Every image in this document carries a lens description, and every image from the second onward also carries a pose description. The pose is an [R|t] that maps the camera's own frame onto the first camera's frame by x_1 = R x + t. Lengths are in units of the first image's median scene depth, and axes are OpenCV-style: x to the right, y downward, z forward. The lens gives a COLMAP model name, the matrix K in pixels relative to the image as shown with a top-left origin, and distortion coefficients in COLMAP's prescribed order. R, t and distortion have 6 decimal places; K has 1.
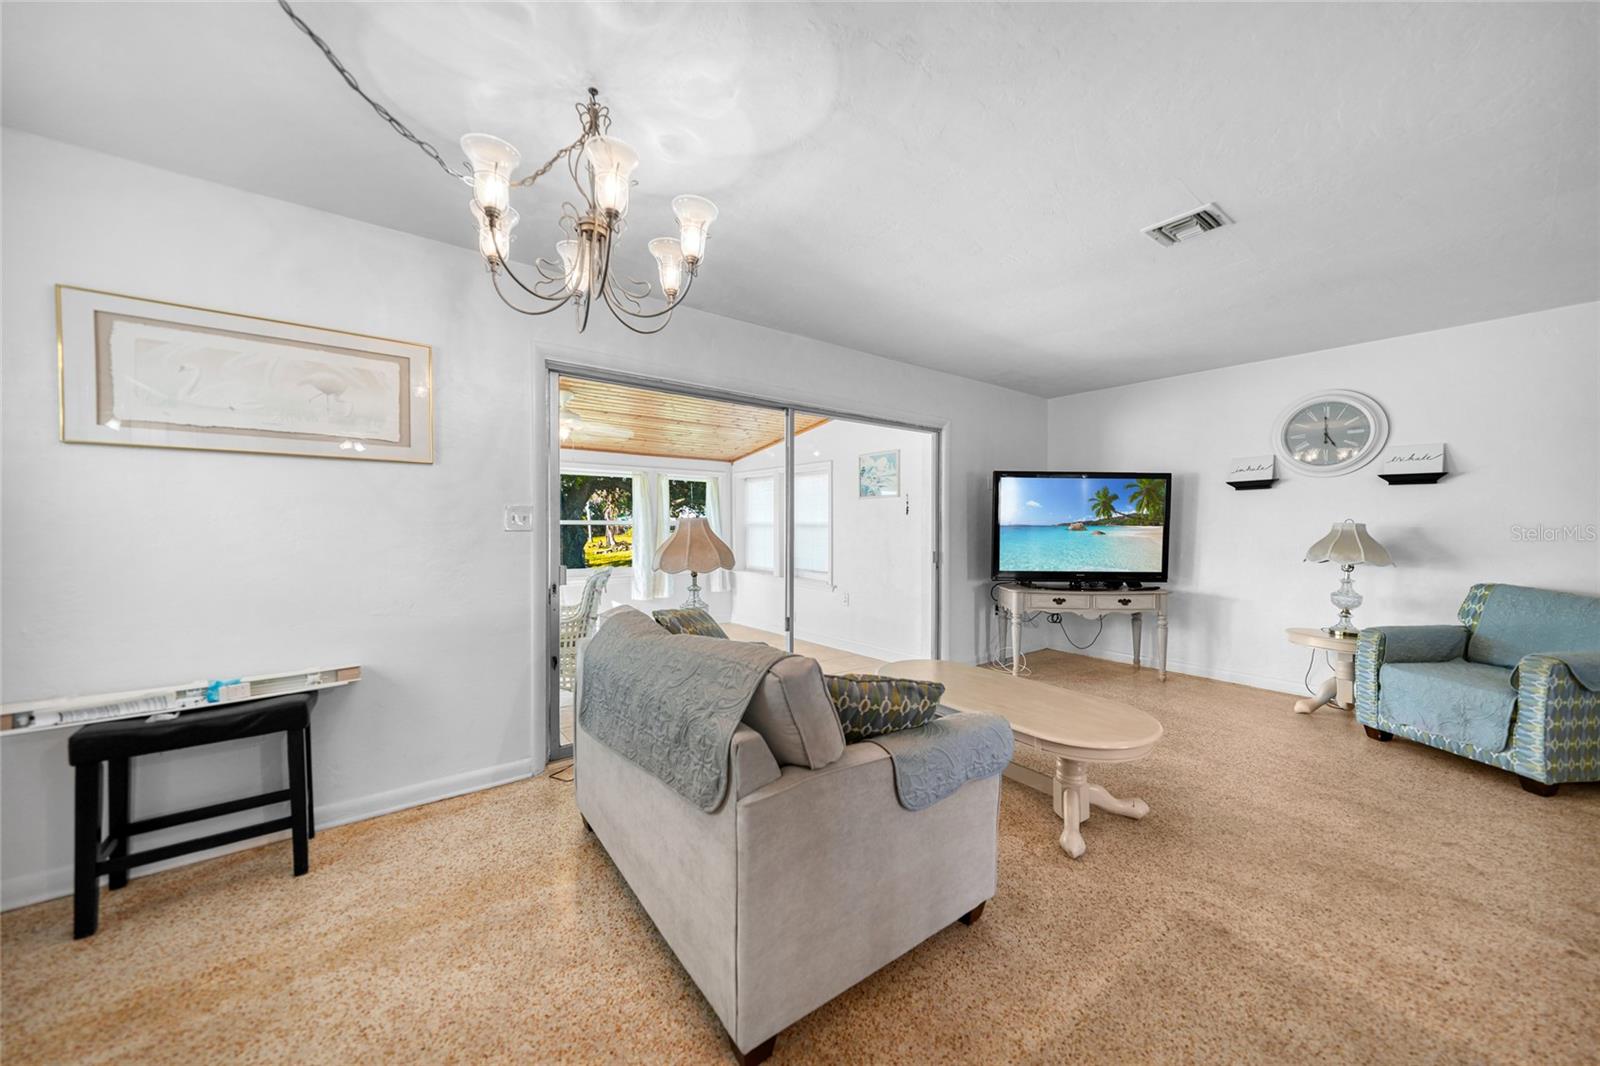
lens RADIAL K [[558.1, 0, 781.2], [0, 558.1, 530.8], [0, 0, 1]] dist [0.001329, -0.000070]
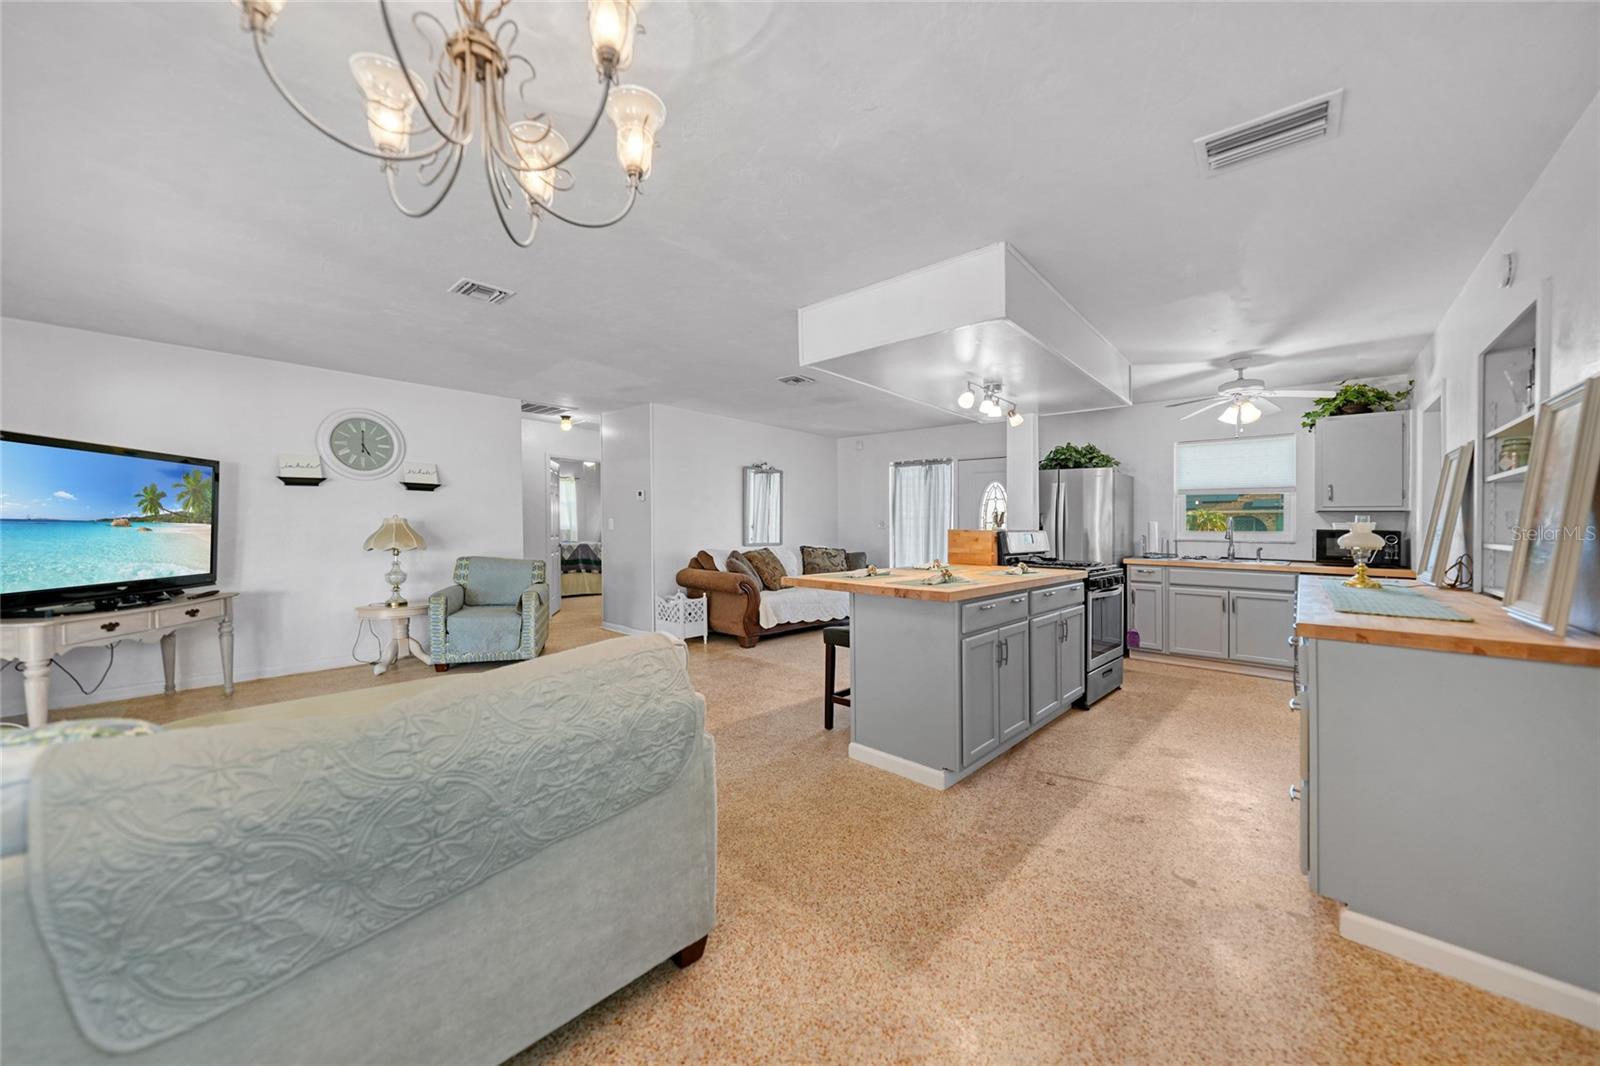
lens RADIAL K [[567.5, 0, 801.5], [0, 567.5, 526.4], [0, 0, 1]] dist [-0.000092, -0.000022]
pose [[-0.204881, -0.012283, 0.978710, -0.462409], [0.004310, 0.999900, 0.013451, -0.008349], [-0.978777, 0.006975, -0.204808, 0.352354]]
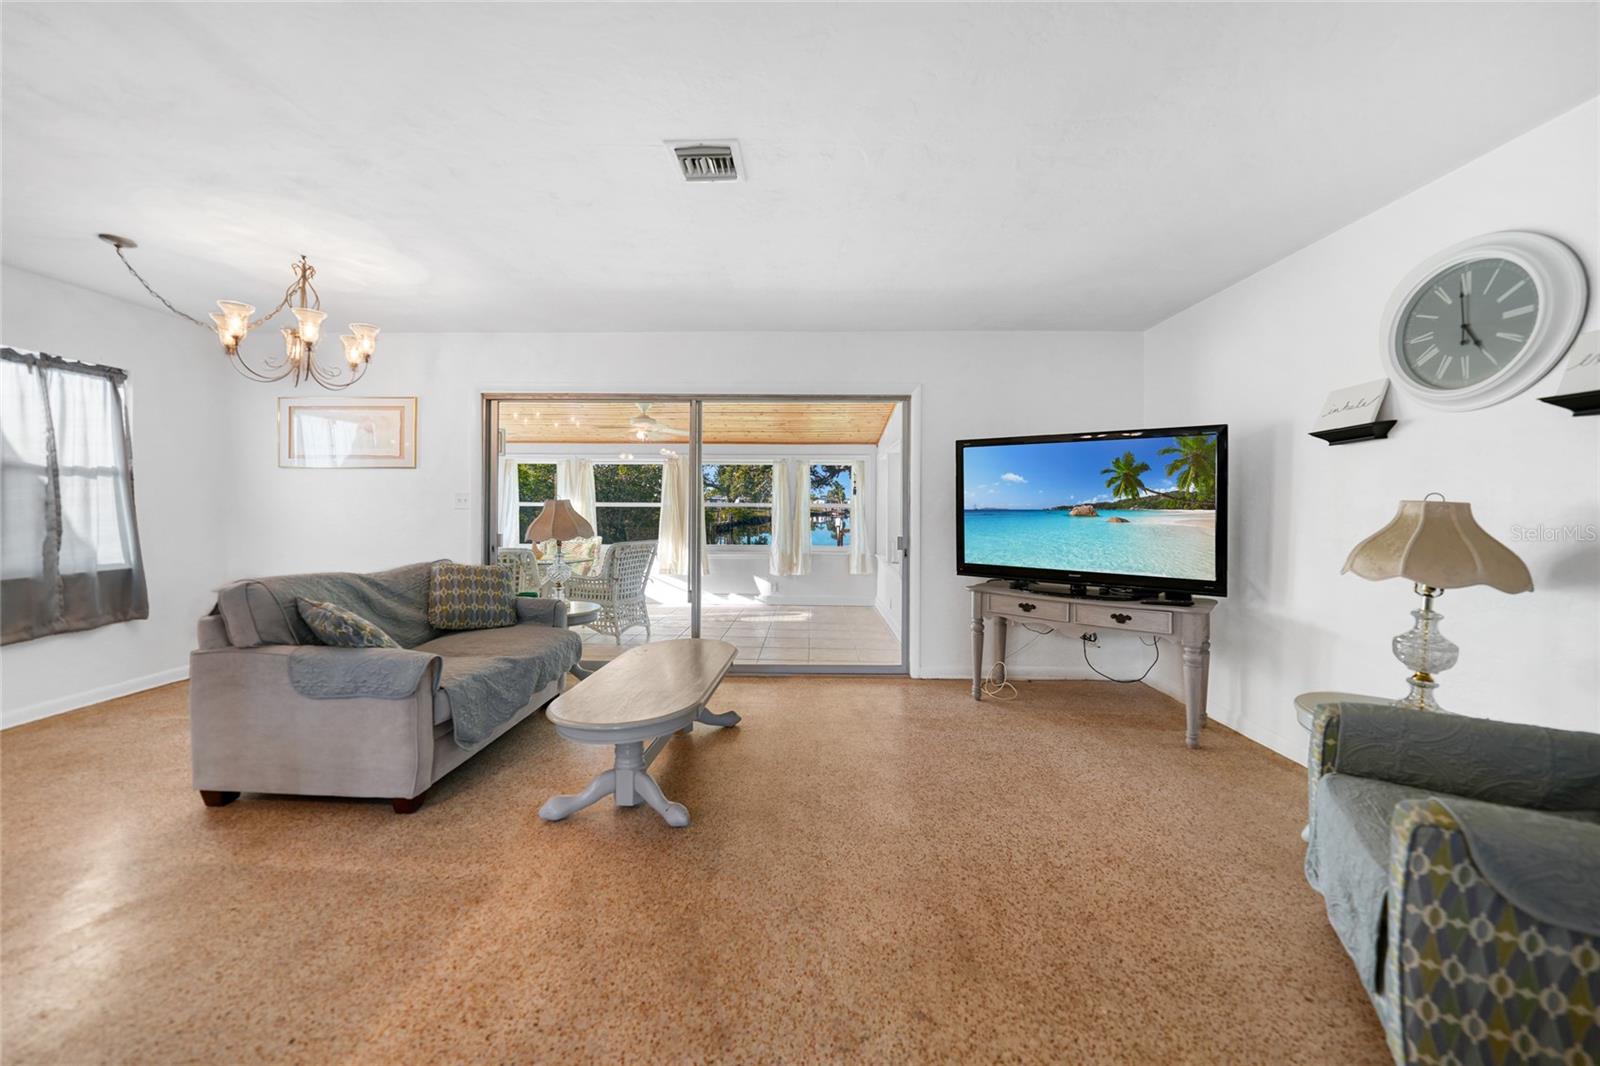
lens RADIAL K [[566.6, 0, 806.2], [0, 566.6, 505.6], [0, 0, 1]] dist [-0.013629, 0.000201]
pose [[0.791121, -0.001864, -0.611657, 0.883877], [-0.008708, 0.999860, -0.014310, 0.002614], [0.611598, 0.016647, 0.790994, 0.255090]]
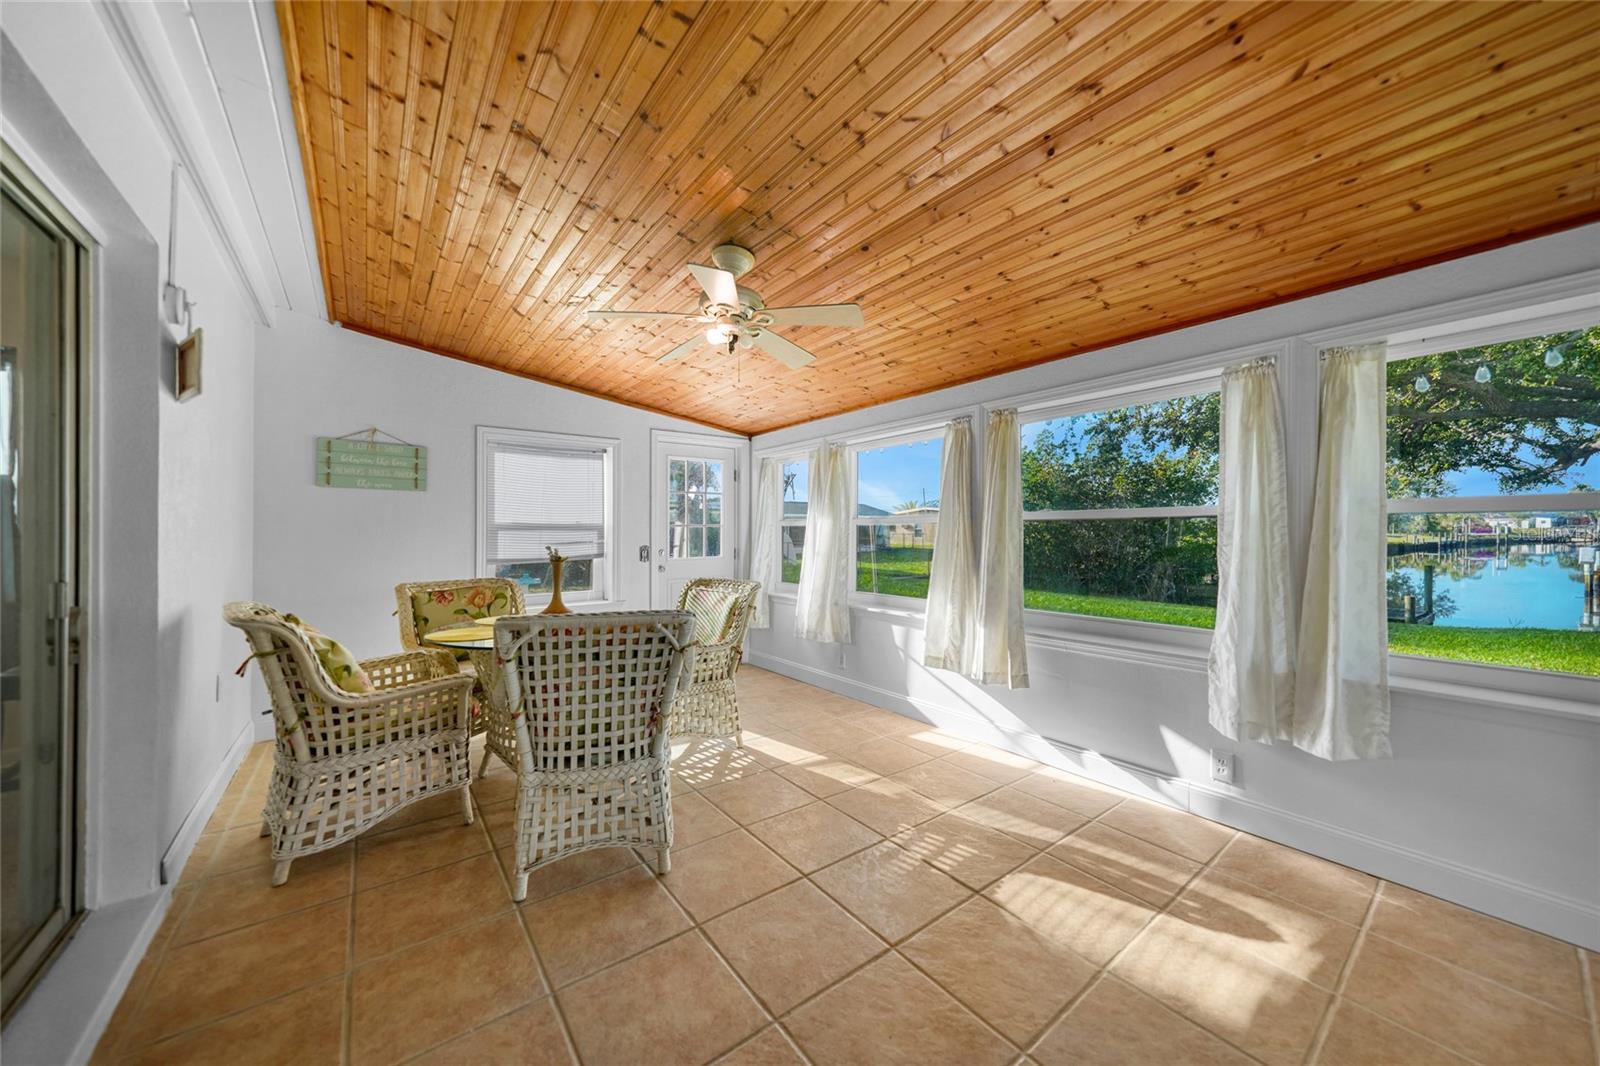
lens RADIAL K [[571.1, 0, 800.0], [0, 571.1, 533.0], [0, 0, 1]] dist [0.000147, 0.000012]
pose [[0.019796, -0.004080, -0.999796, 0.169227], [-0.010493, 0.999936, -0.004289, 0.005079], [0.999749, 0.010576, 0.019752, 1.333991]]
